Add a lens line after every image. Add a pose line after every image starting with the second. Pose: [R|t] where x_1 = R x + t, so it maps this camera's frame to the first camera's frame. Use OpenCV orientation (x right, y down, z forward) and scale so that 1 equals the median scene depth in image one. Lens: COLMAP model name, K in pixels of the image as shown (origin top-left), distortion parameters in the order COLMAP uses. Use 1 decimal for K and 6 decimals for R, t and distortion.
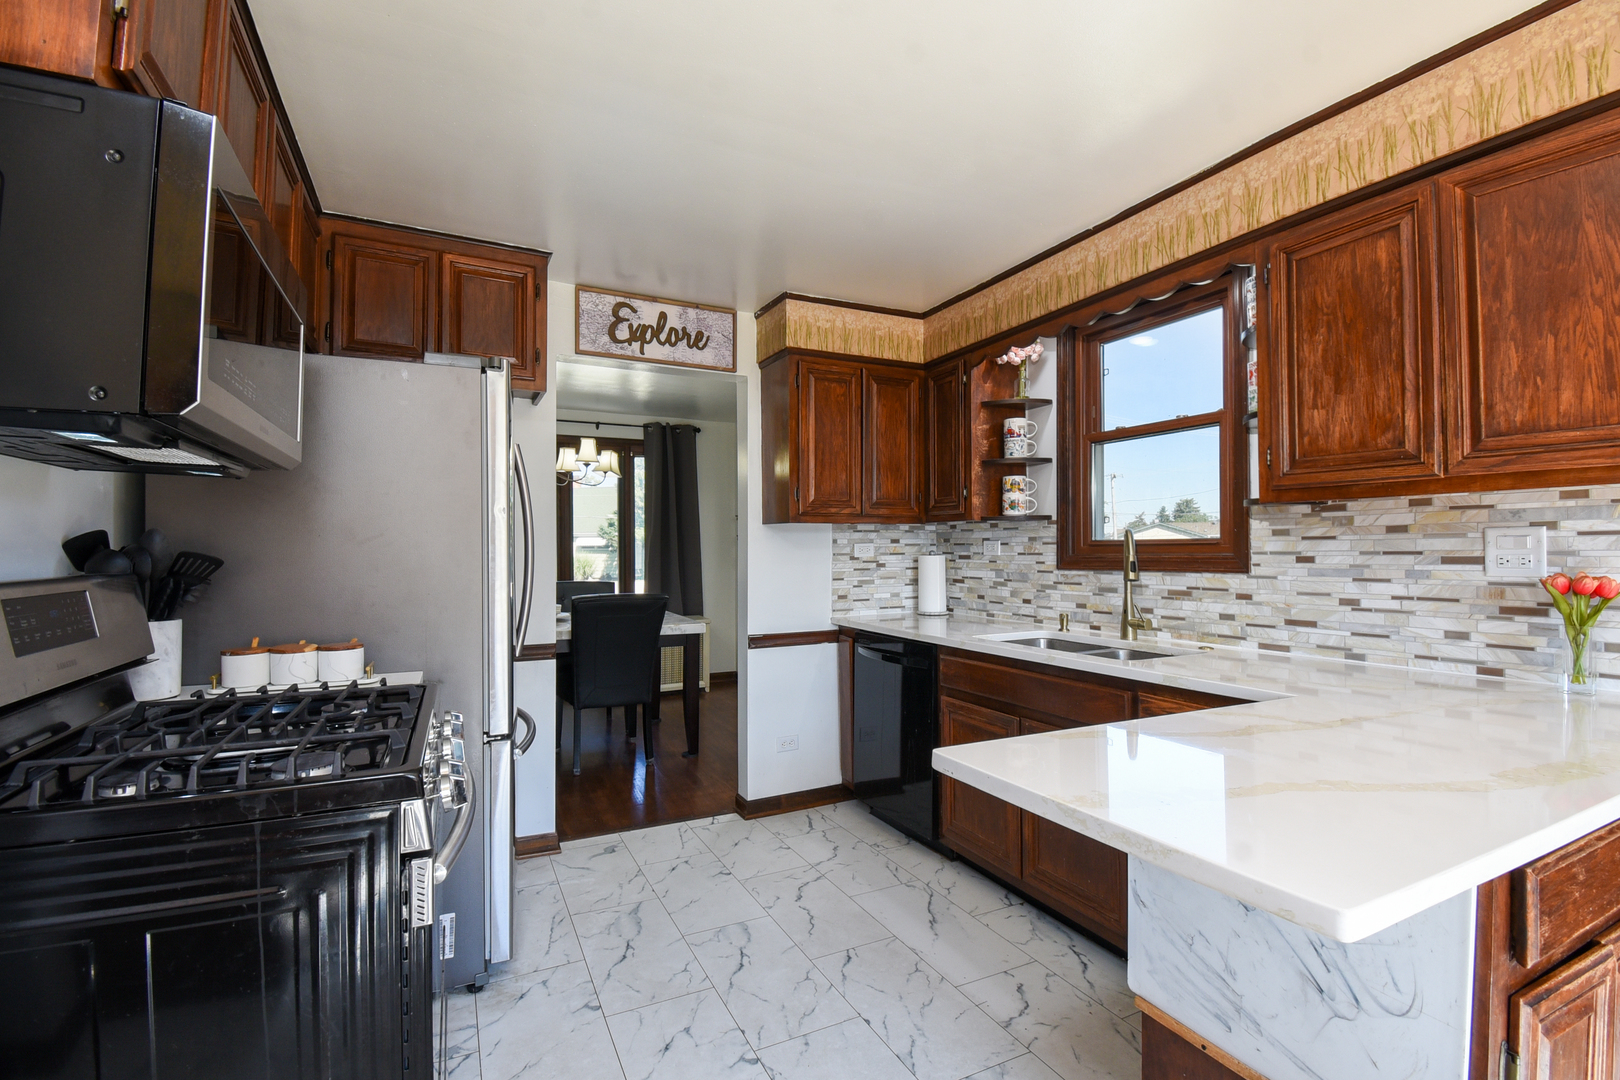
lens RADIAL K [[730.5, 0, 812.9], [0, 730.5, 544.0], [0, 0, 1]] dist [0.020640, -0.028747]
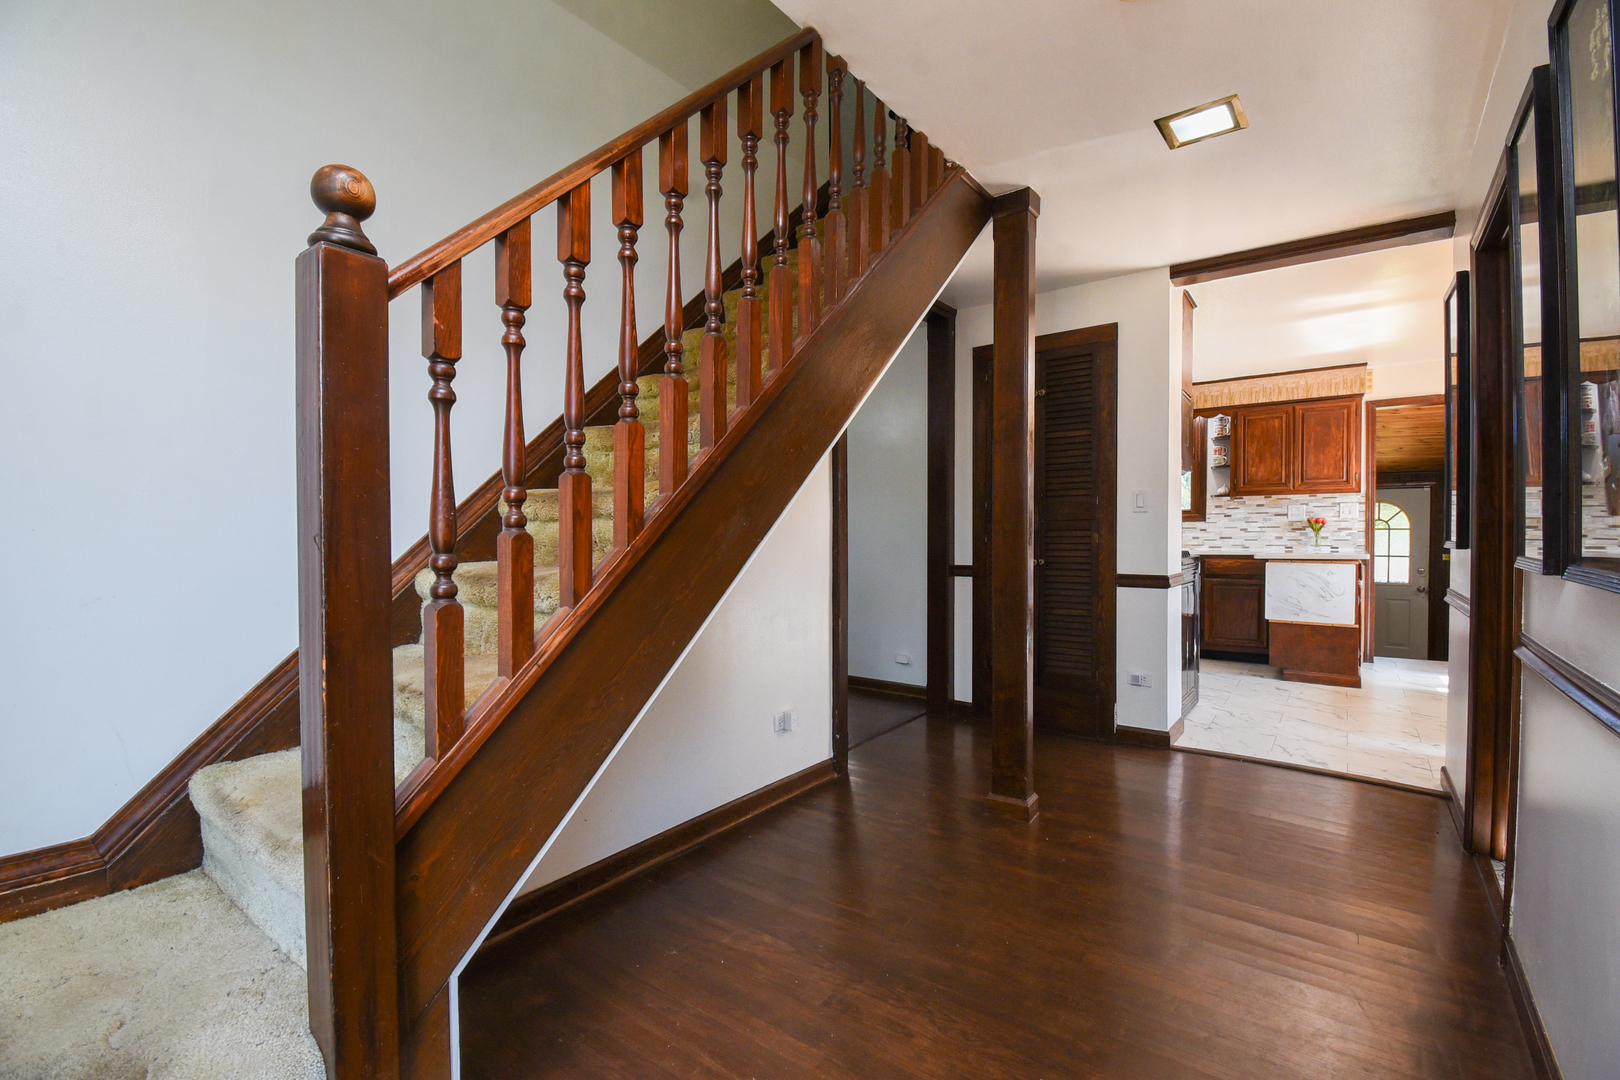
lens RADIAL K [[708.9, 0, 811.7], [0, 708.9, 544.9], [0, 0, 1]] dist [0.016636, -0.026258]
pose [[0.894642, -0.006434, 0.446737, -2.162329], [-0.003081, 0.999784, 0.020568, 0.087047], [-0.446773, -0.019777, 0.894429, -0.823099]]
